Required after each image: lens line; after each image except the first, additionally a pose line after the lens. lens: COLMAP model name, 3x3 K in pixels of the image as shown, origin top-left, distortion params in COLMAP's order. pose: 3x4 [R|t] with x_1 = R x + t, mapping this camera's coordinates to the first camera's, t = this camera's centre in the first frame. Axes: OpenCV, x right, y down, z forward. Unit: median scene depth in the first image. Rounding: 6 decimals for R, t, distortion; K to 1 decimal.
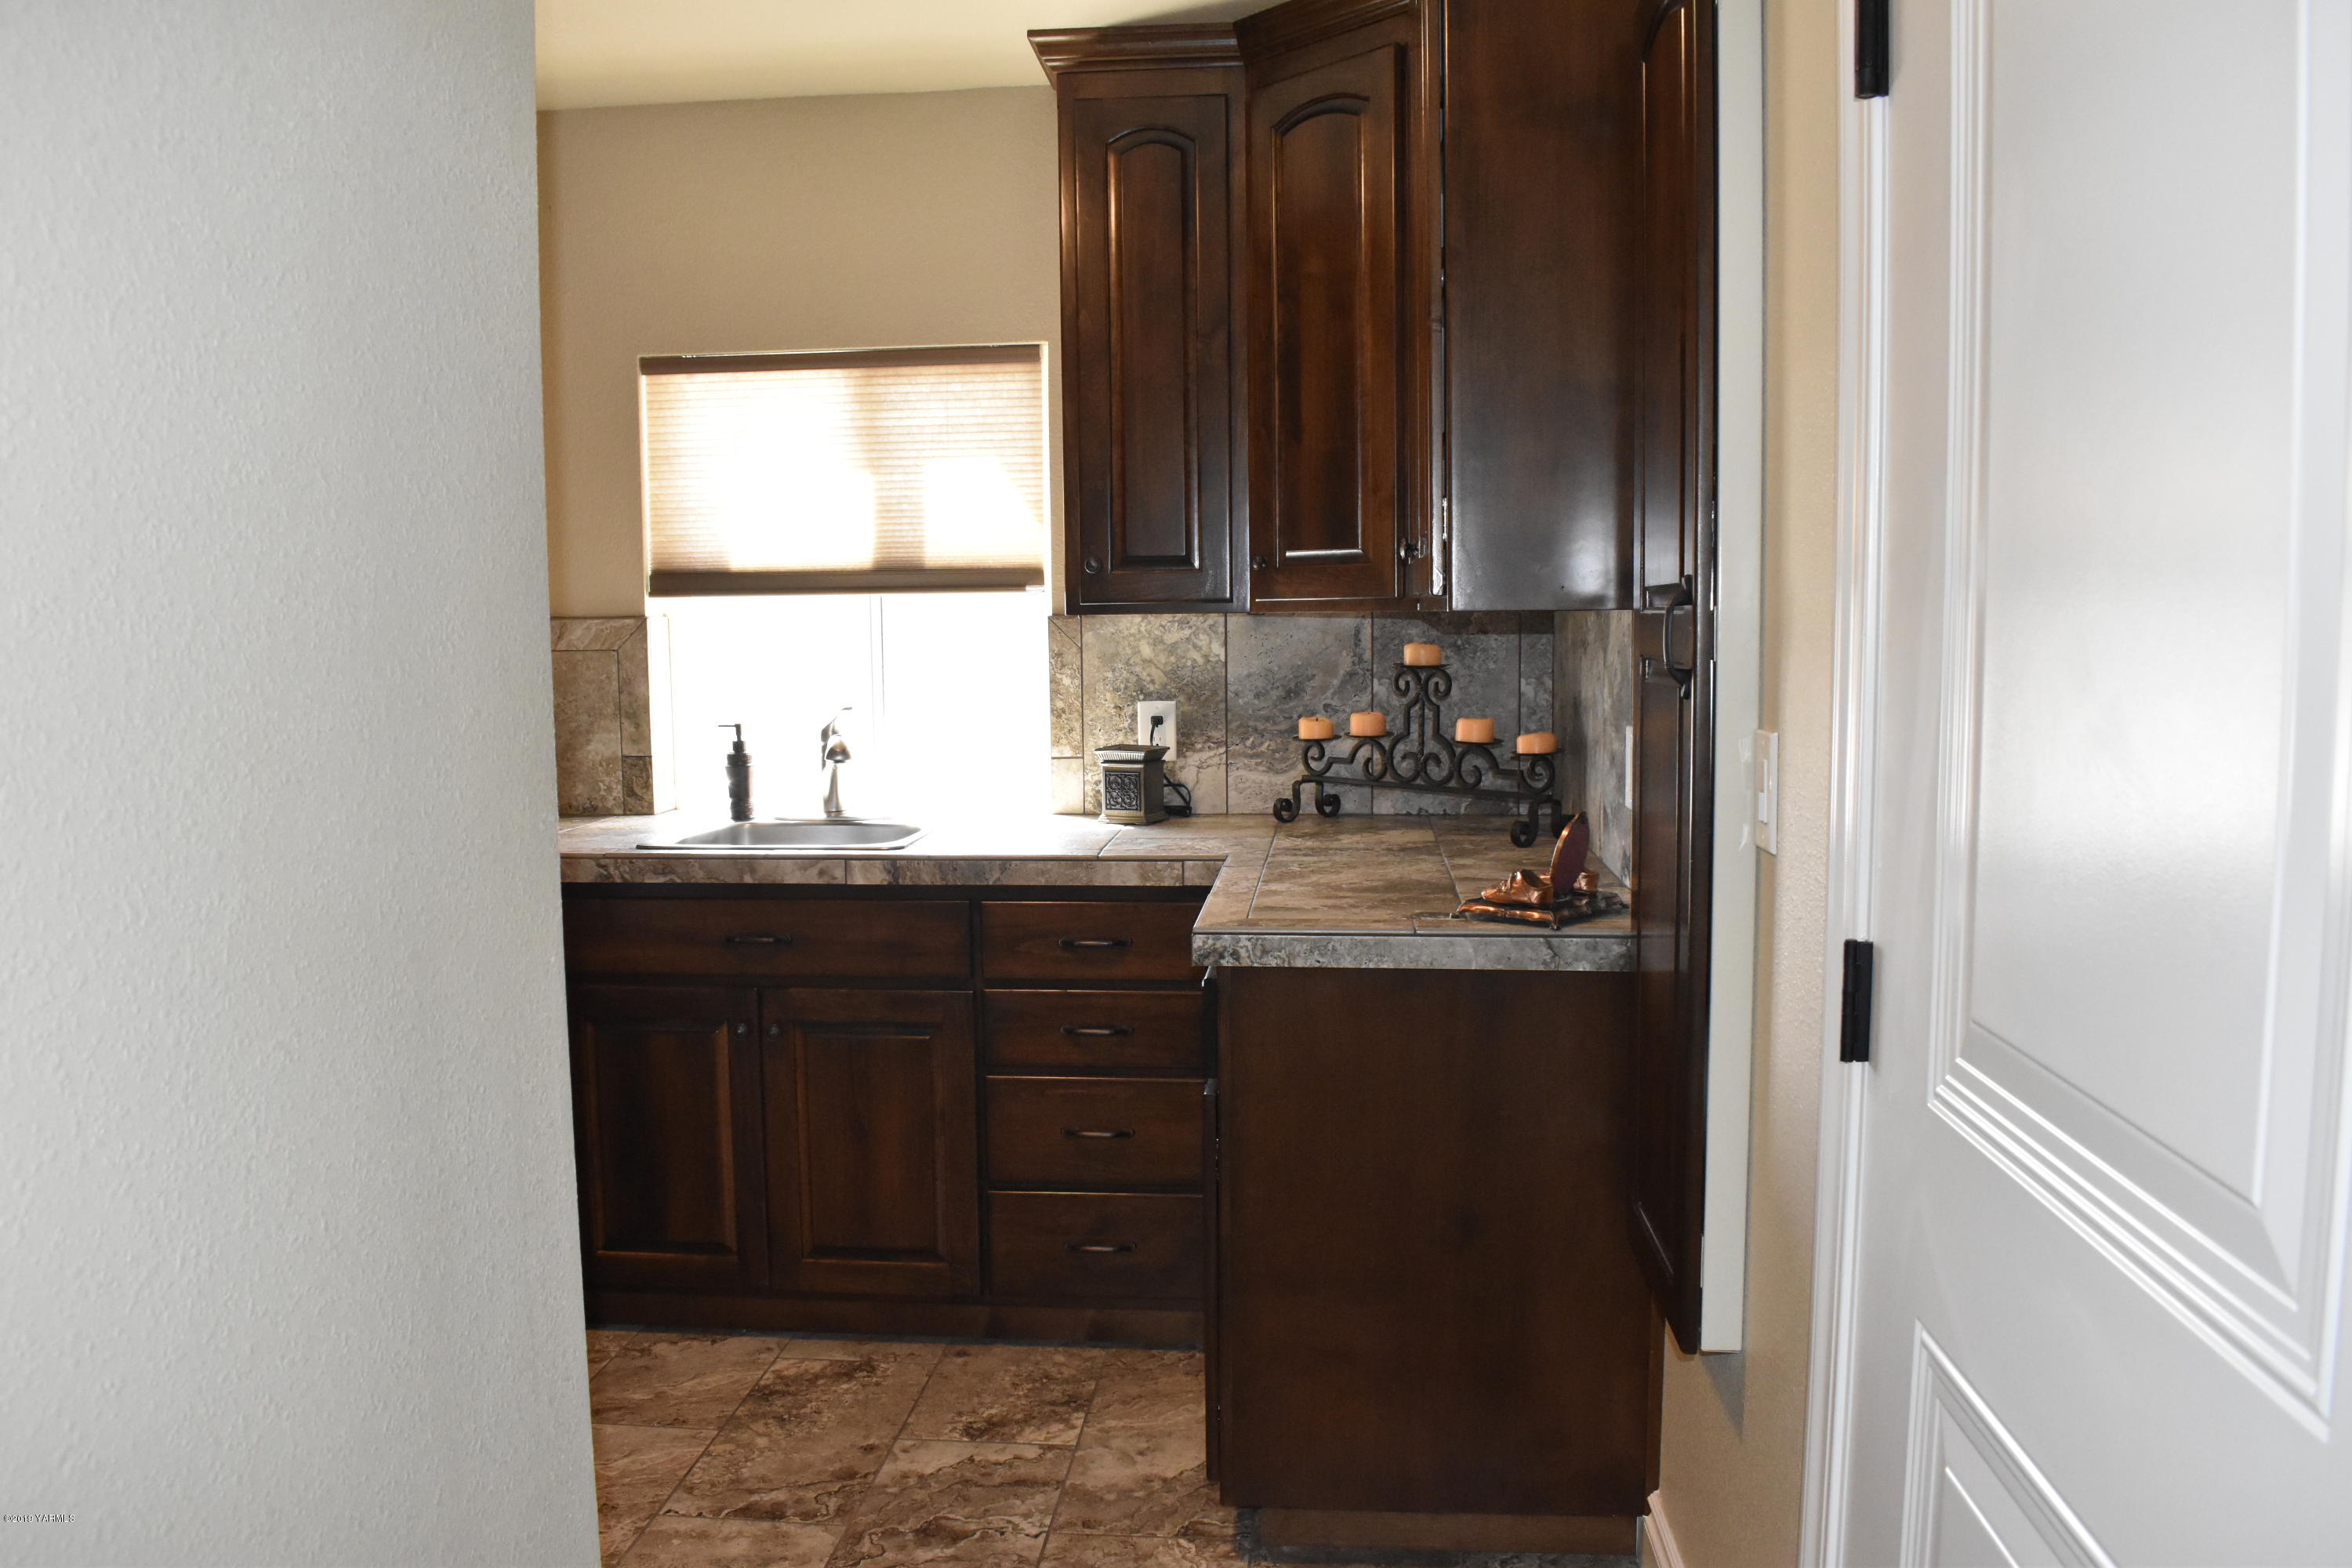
lens RADIAL K [[1849.4, 0, 1188.8], [0, 1849.4, 789.7], [0, 0, 1]] dist [-0.099218, 0.020600]
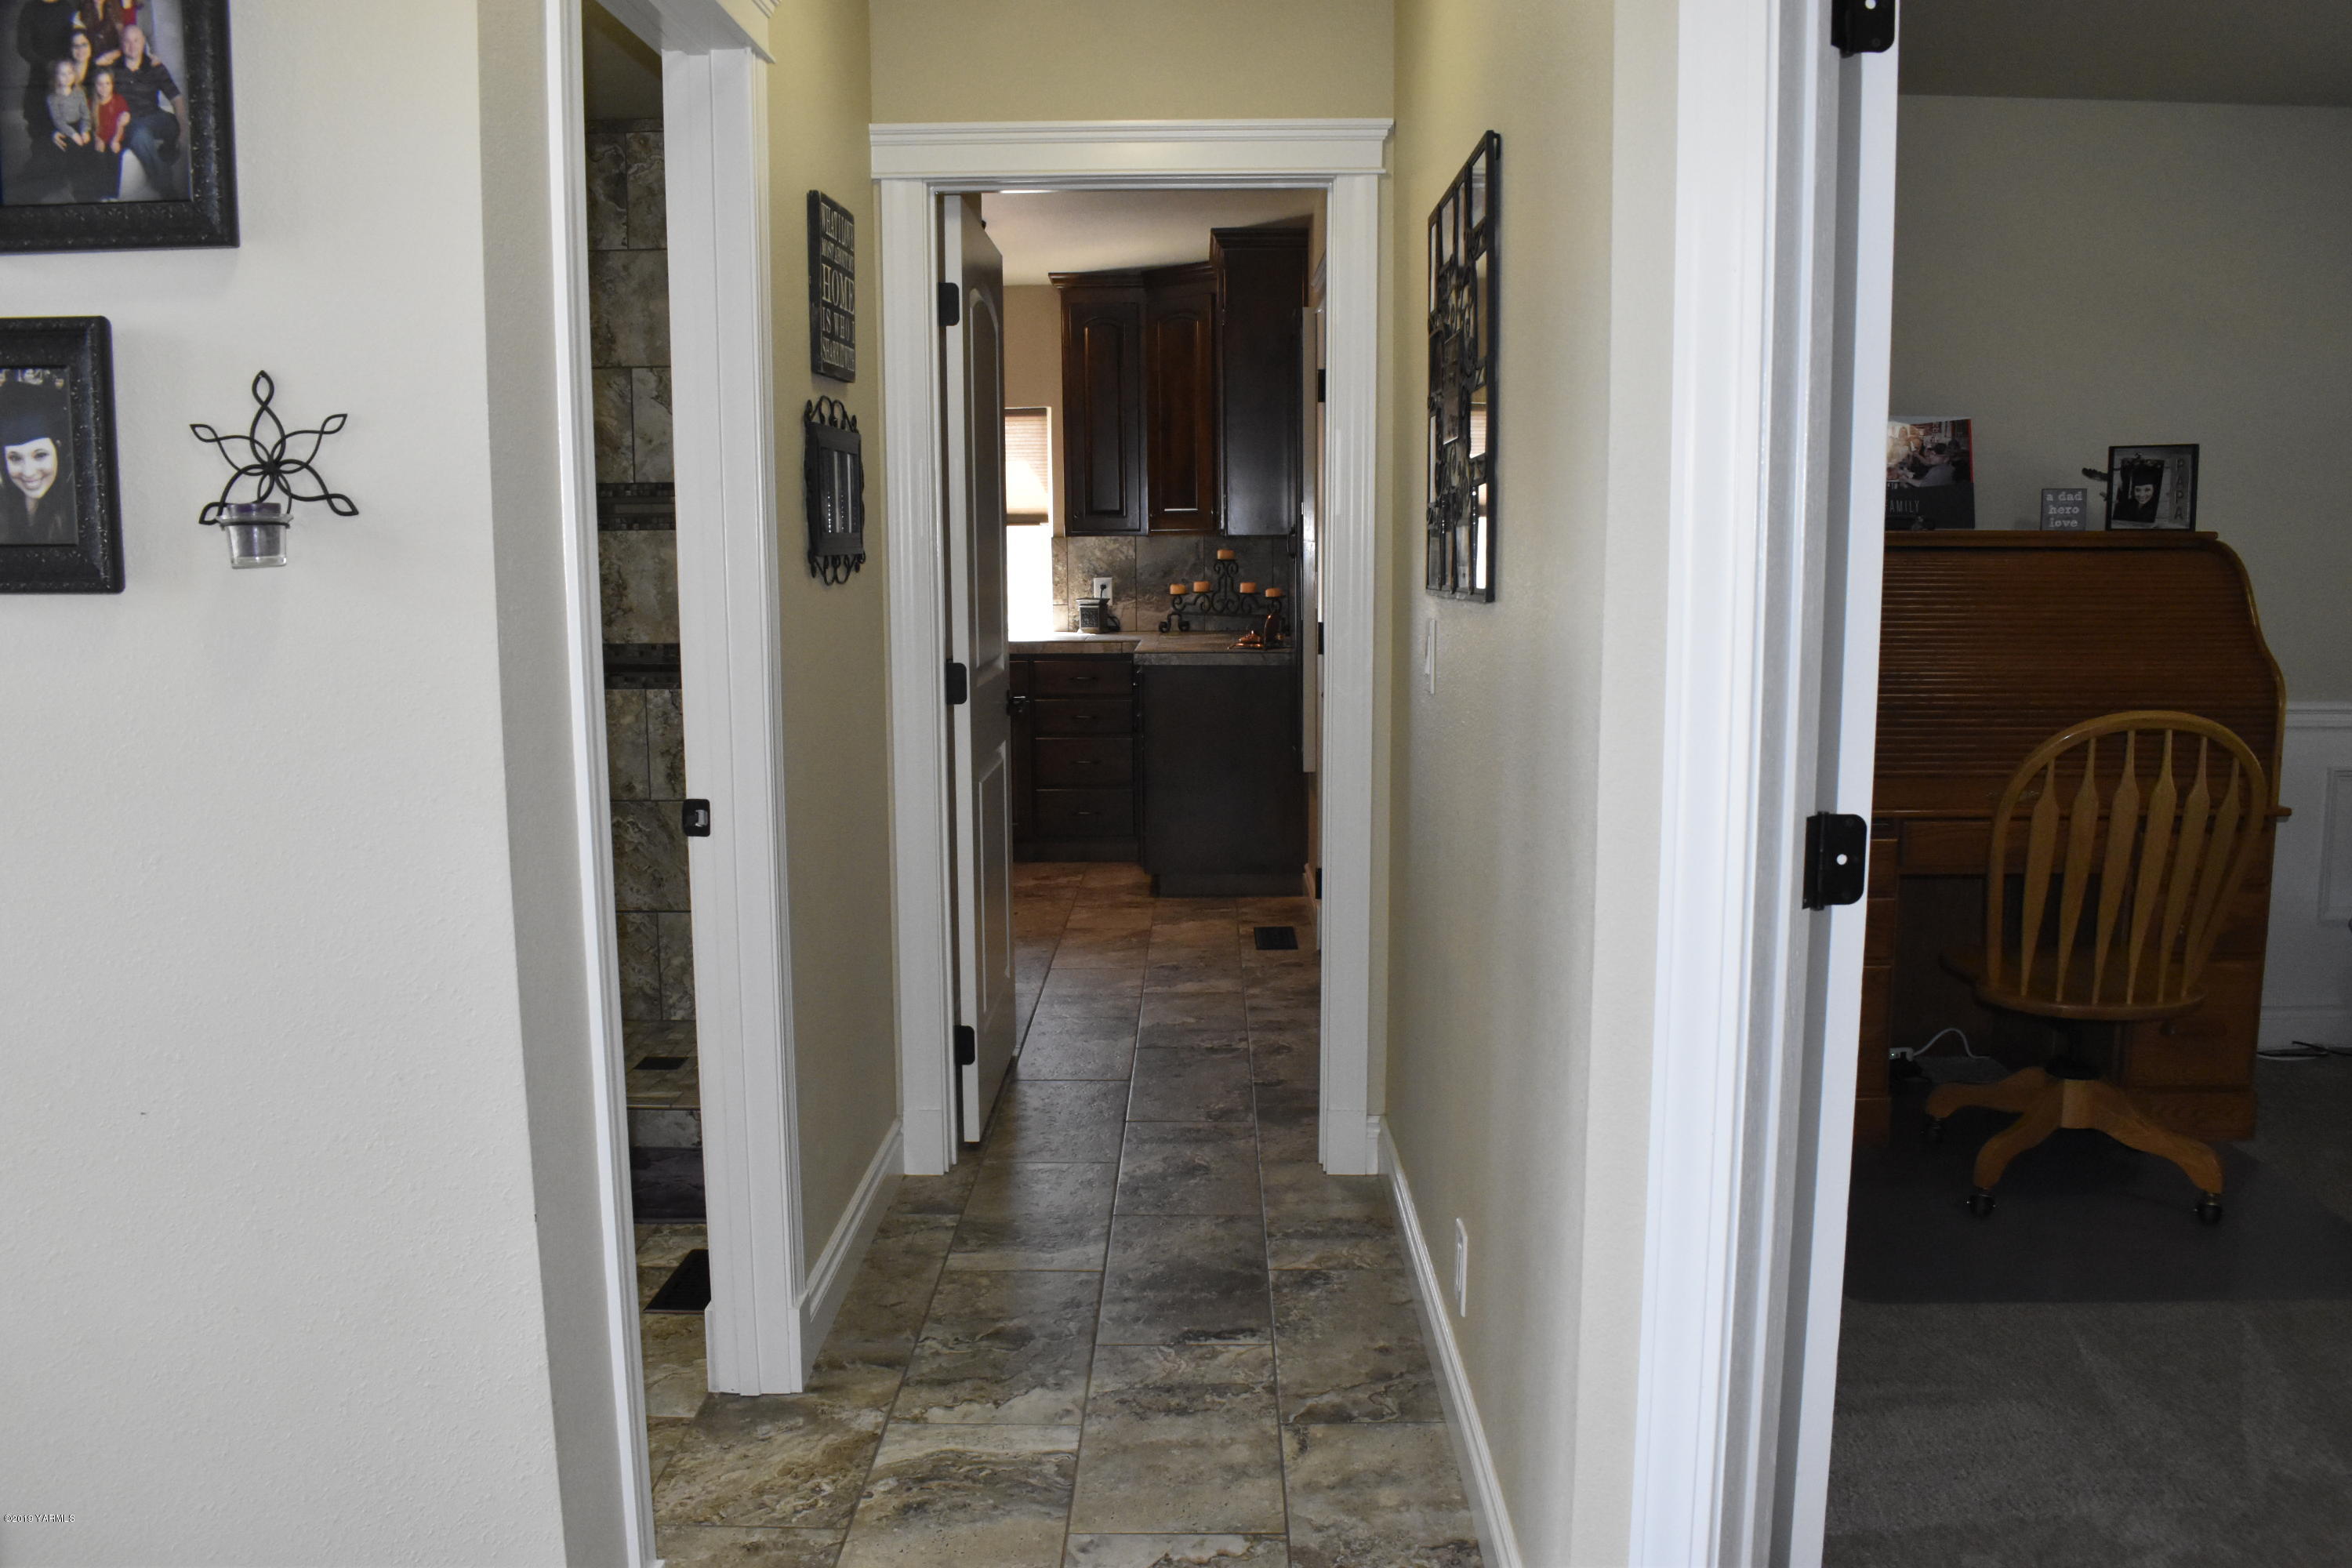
lens RADIAL K [[1849.4, 0, 1174.3], [0, 1849.4, 791.2], [0, 0, 1]] dist [-0.099218, 0.020600]
pose [[0.997808, -0.007044, 0.065804, -0.080225], [0.004227, 0.999073, 0.042849, 0.110965], [-0.066045, -0.042477, 0.996912, -1.174978]]
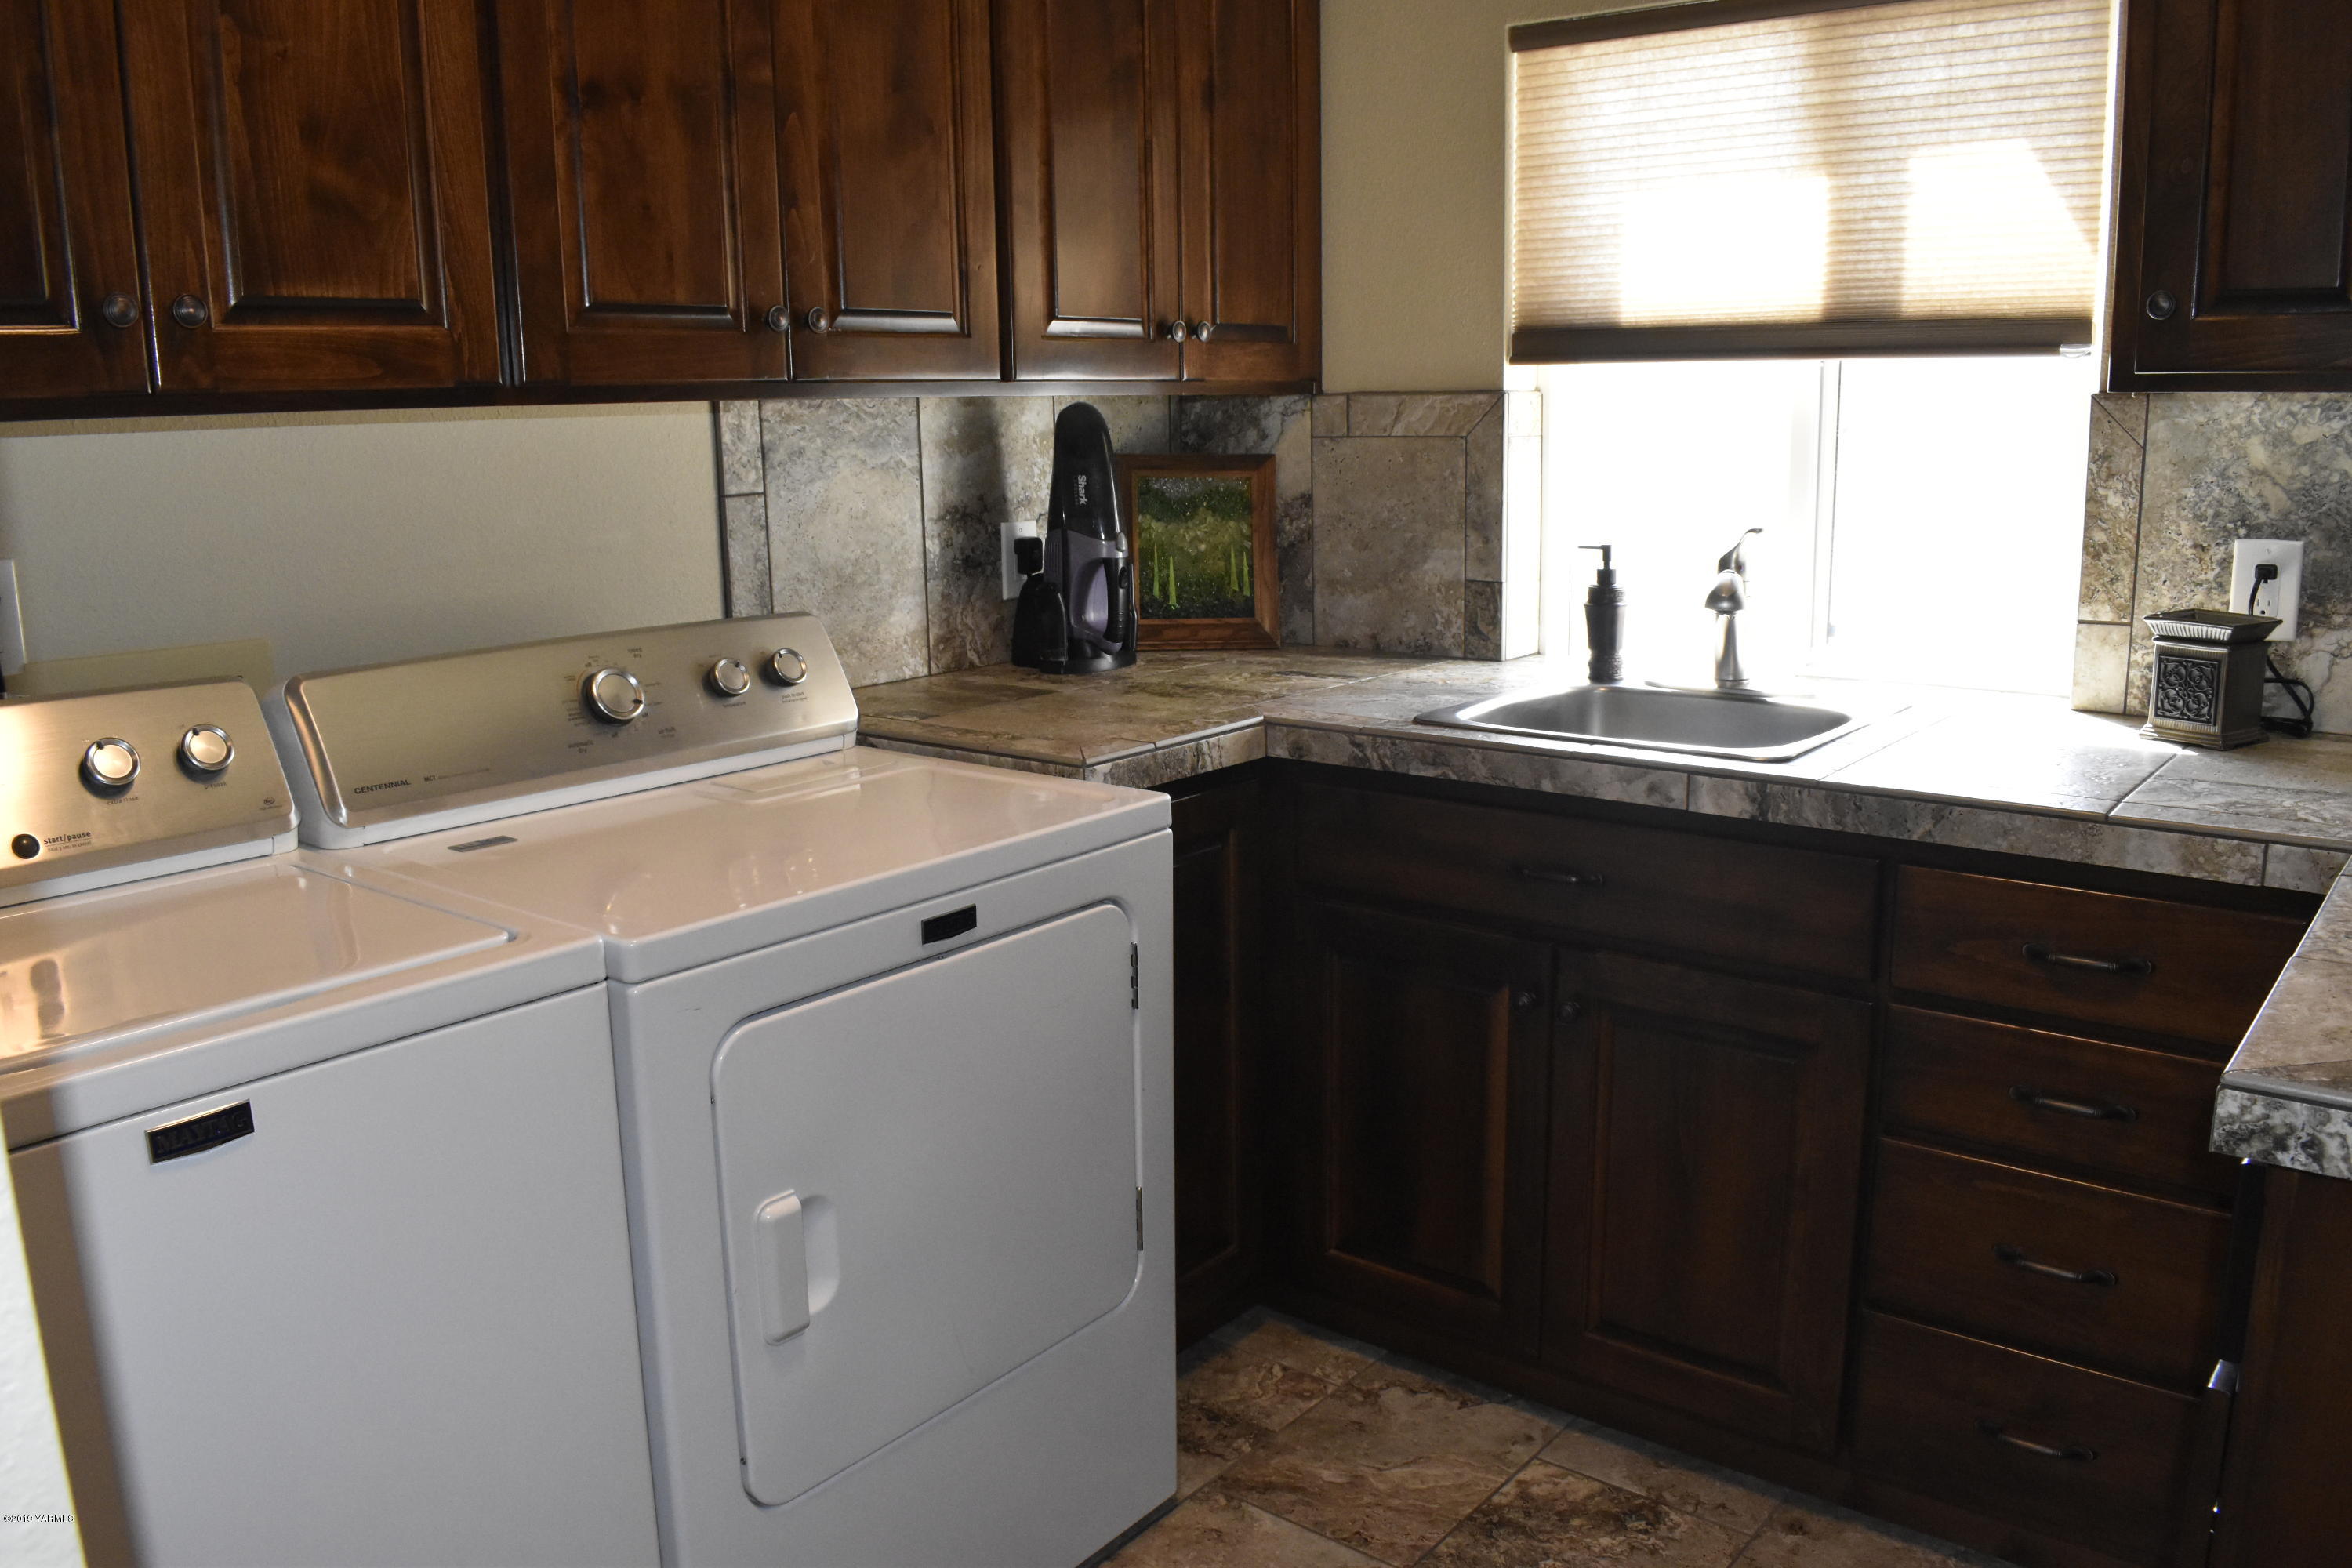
lens RADIAL K [[1849.4, 0, 1160.5], [0, 1849.4, 800.9], [0, 0, 1]] dist [-0.099218, 0.020600]
pose [[0.825830, 0.112348, -0.552614, 0.015012], [-0.043024, 0.989649, 0.136905, -0.028852], [0.562275, -0.089284, 0.822116, 0.328016]]
